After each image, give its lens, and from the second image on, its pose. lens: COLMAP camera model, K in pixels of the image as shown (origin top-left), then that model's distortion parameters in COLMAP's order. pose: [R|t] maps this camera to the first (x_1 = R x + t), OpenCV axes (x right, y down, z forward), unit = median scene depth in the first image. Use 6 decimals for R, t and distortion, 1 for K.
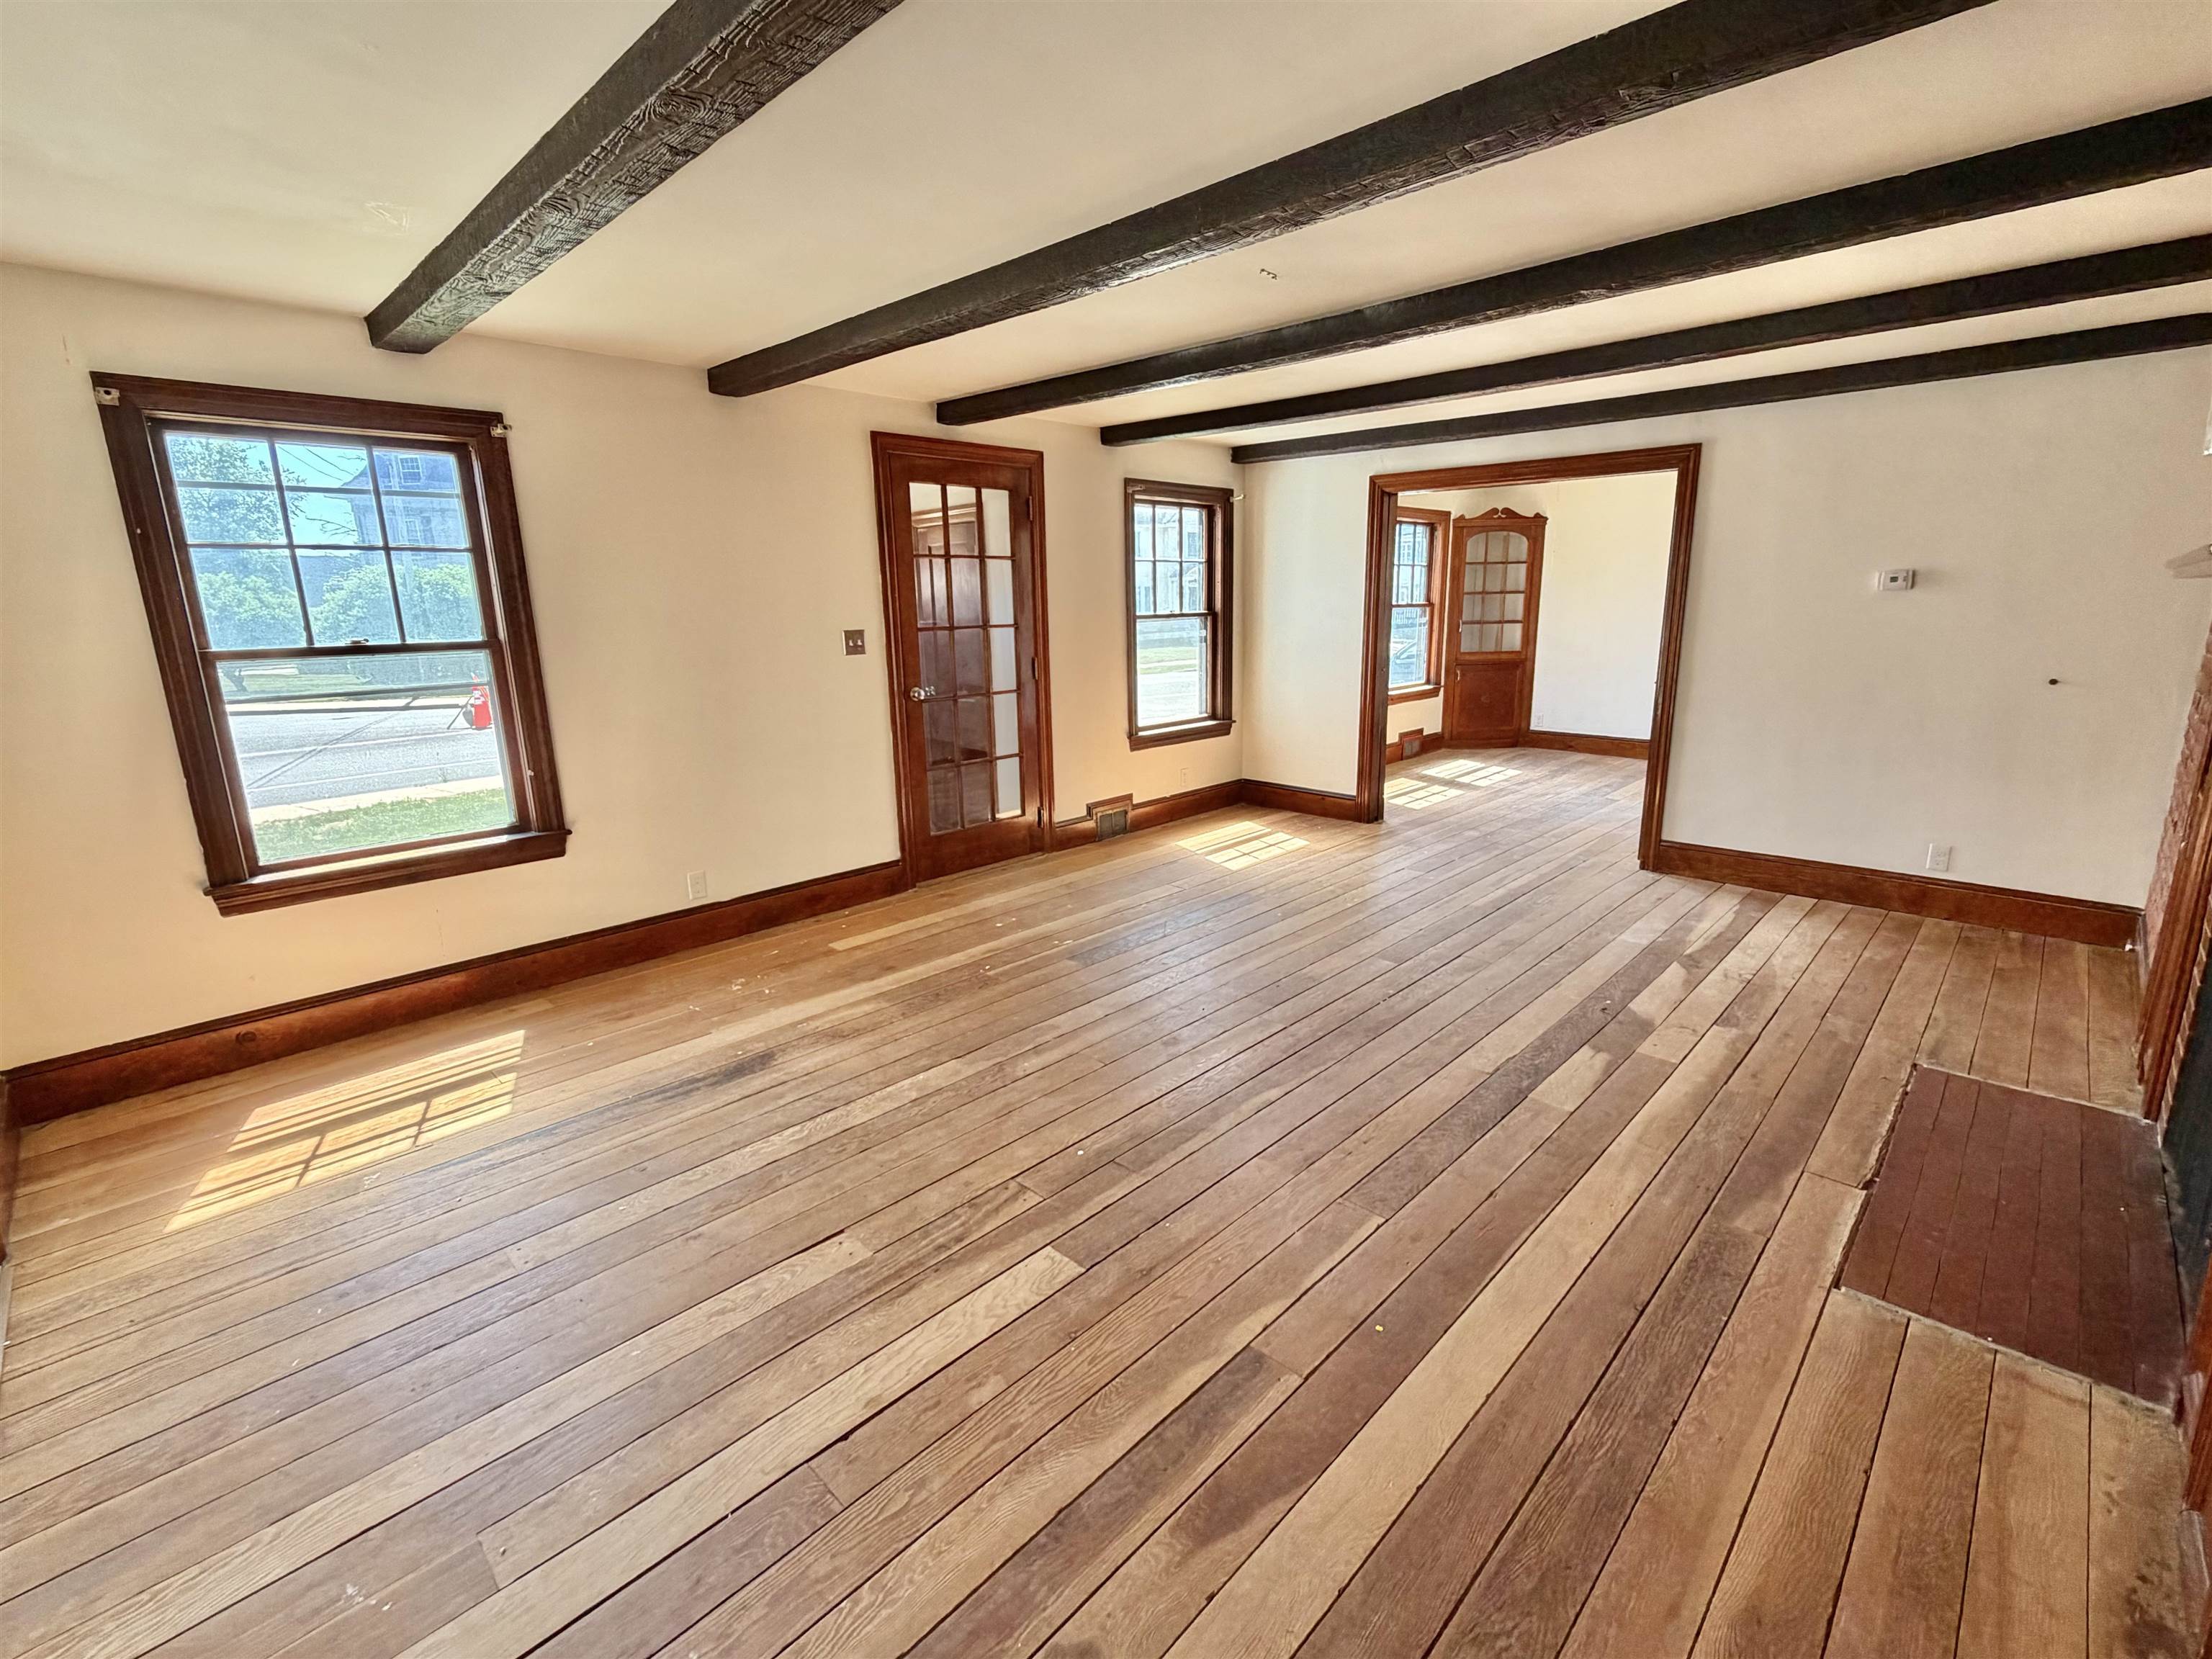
lens RADIAL K [[985.2, 0, 1107.1], [0, 985.2, 823.7], [0, 0, 1]] dist [0.000396, 0.000928]
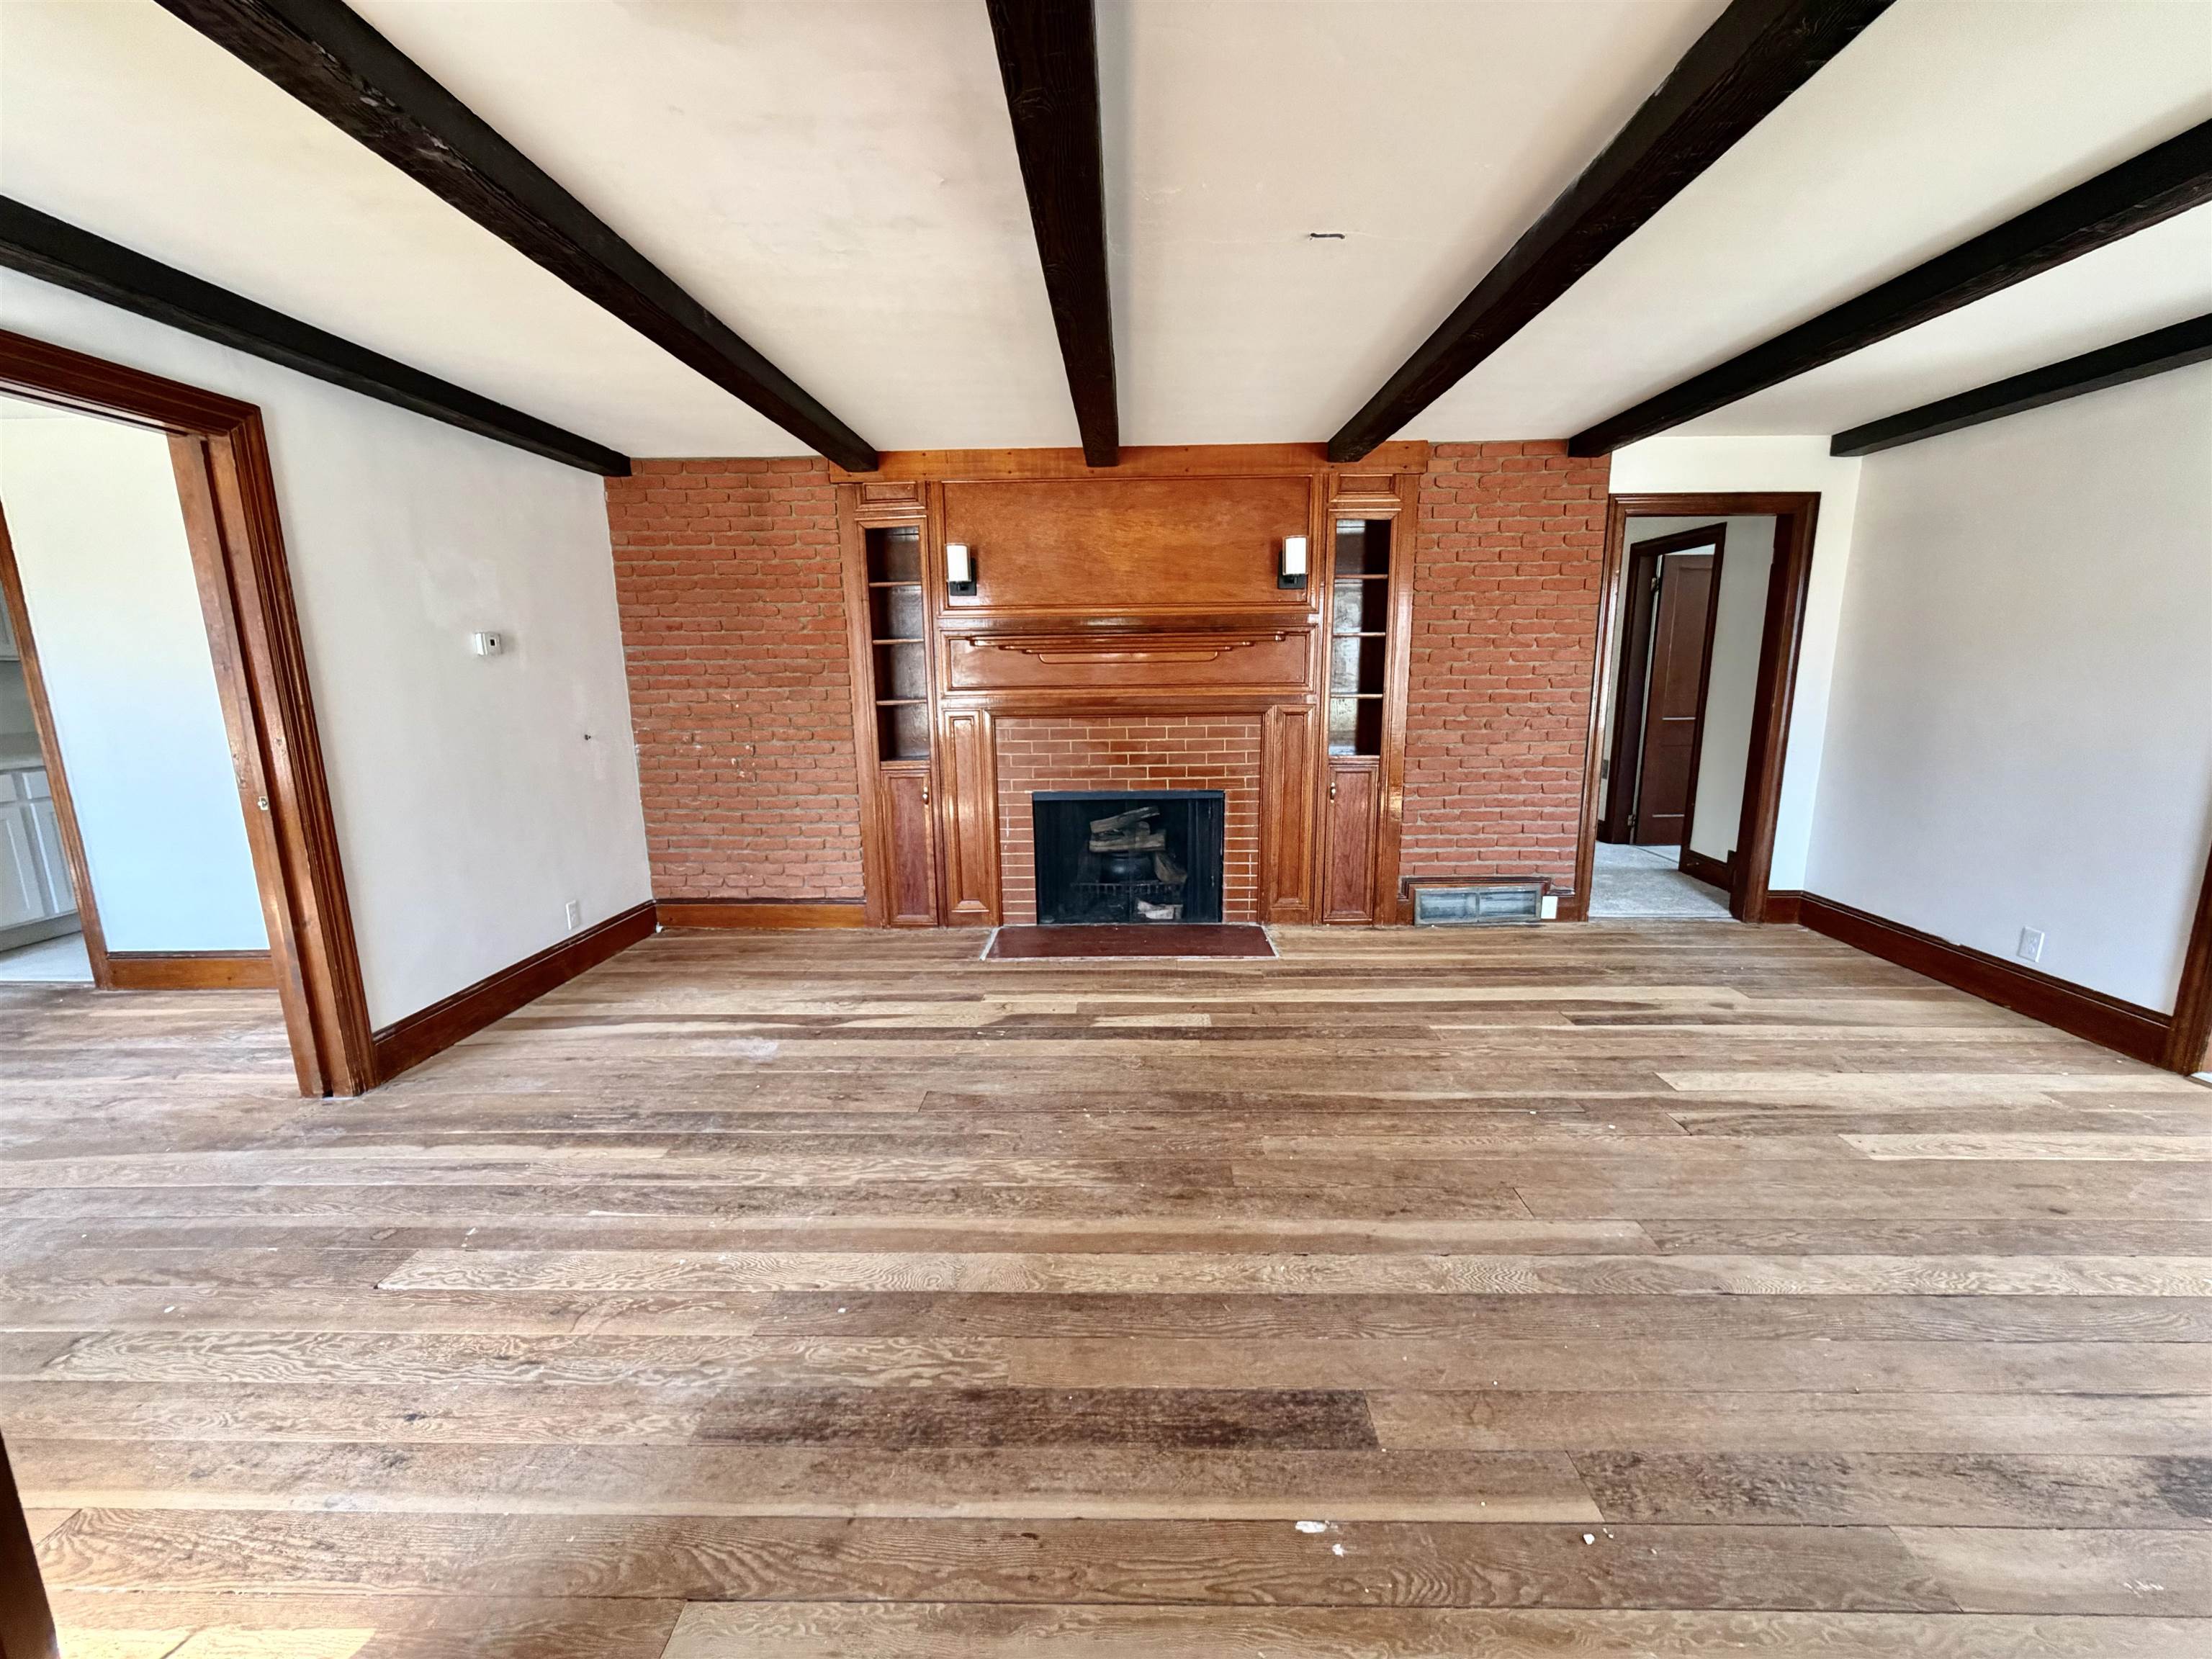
lens RADIAL K [[885.6, 0, 1113.4], [0, 885.6, 825.8], [0, 0, 1]] dist [-0.000022, 0.000149]
pose [[-0.683287, -0.104667, 0.722609, -0.270389], [0.185532, 0.932300, 0.310475, -0.321742], [-0.706185, 0.346210, -0.617609, 1.563578]]
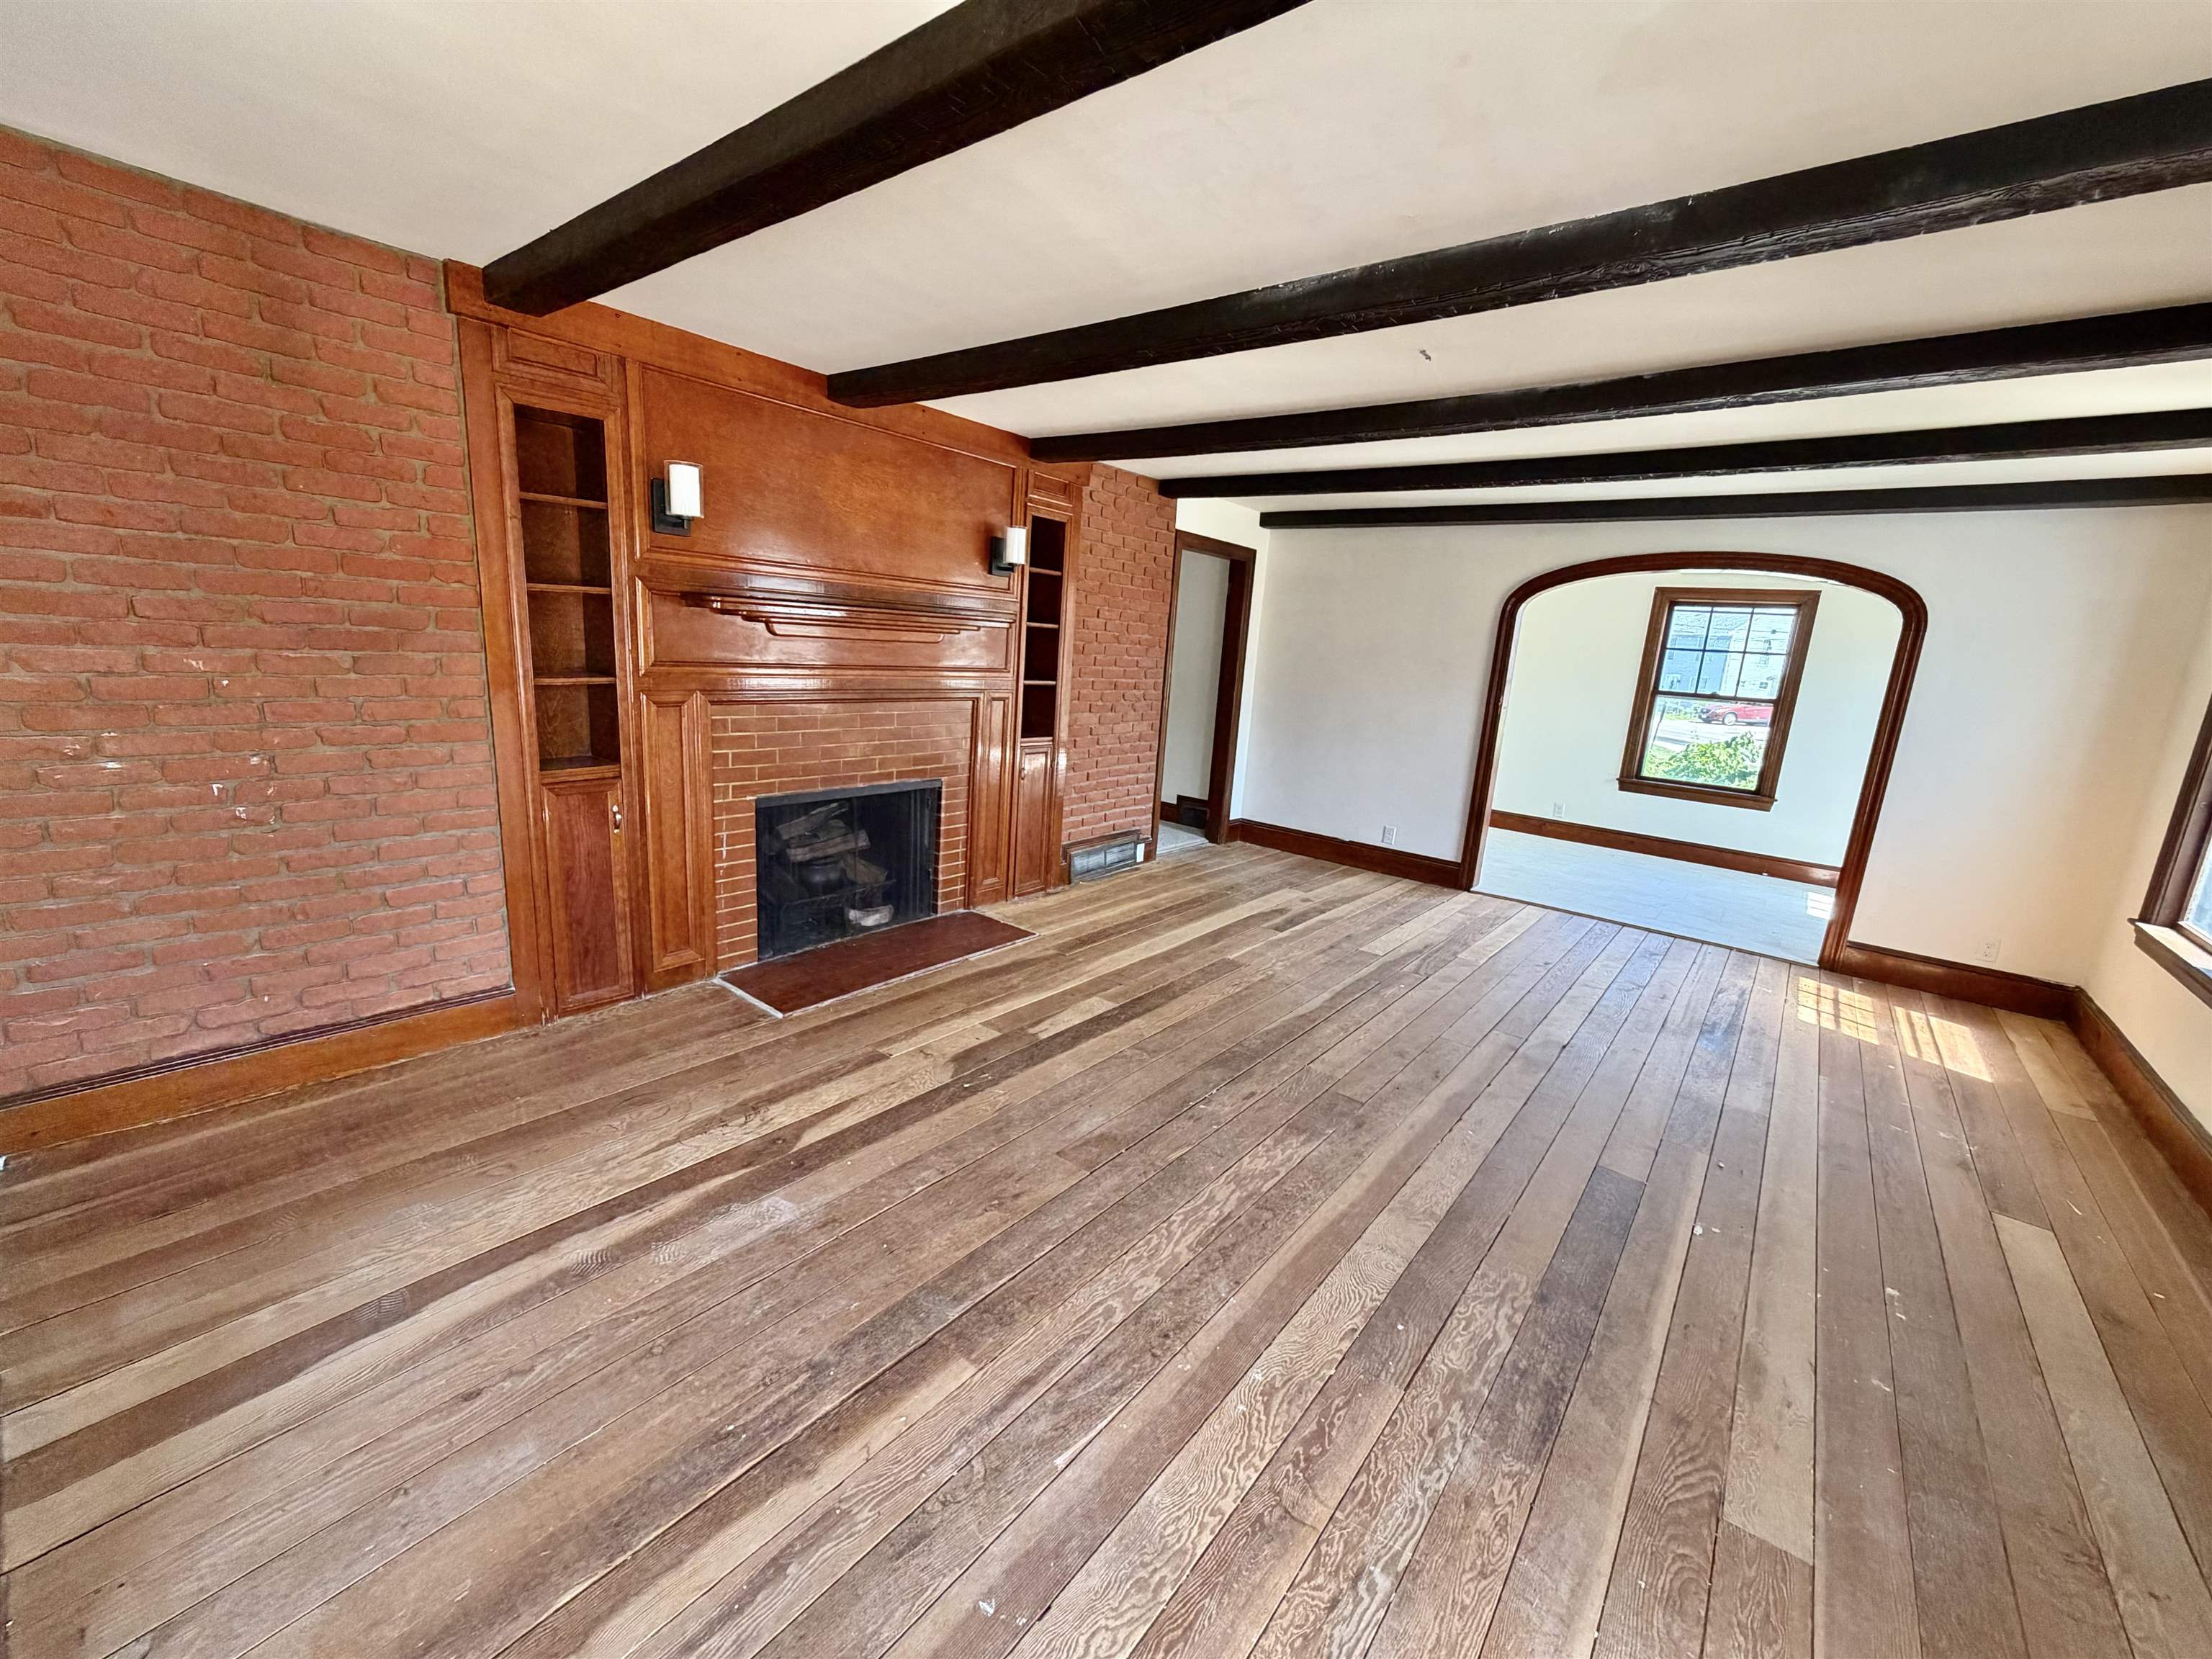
lens RADIAL K [[882.7, 0, 1113.0], [0, 882.7, 827.2], [0, 0, 1]] dist [0.000192, -0.000307]
pose [[-0.994026, -0.024197, -0.106432, 0.520993], [-0.066808, 0.905997, 0.417979, -0.419151], [0.086313, 0.422592, -0.902201, 1.823442]]
